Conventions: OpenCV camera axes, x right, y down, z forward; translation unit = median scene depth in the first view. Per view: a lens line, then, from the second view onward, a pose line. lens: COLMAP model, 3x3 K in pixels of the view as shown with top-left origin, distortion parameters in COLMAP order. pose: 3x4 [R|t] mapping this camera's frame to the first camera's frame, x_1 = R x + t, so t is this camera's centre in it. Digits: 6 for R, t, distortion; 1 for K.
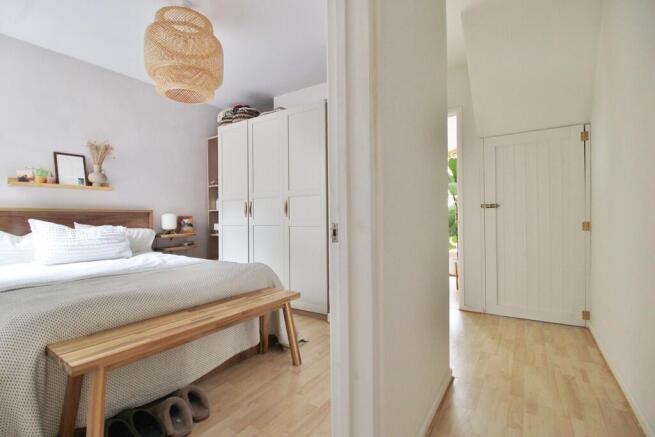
lens RADIAL K [[304.0, 0, 327.4], [0, 304.0, 219.9], [0, 0, 1]] dist [-0.008914, -0.005600]
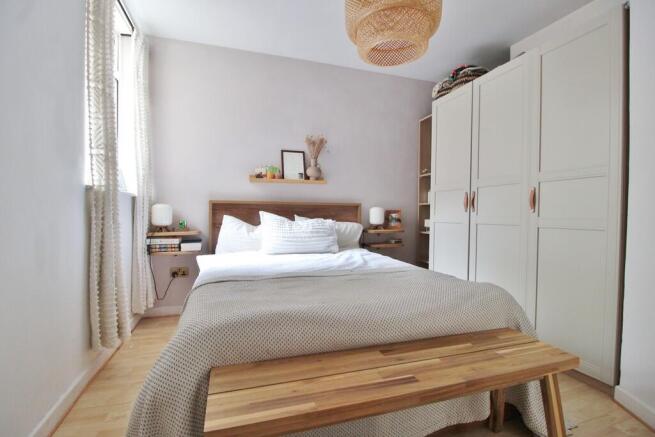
lens RADIAL K [[304.0, 0, 326.9], [0, 304.0, 220.9], [0, 0, 1]] dist [-0.008914, -0.005600]
pose [[0.782709, 0.032665, -0.621530, -0.083389], [-0.019934, 0.999425, 0.027422, -0.001915], [0.622068, -0.009074, 0.782910, 0.231303]]
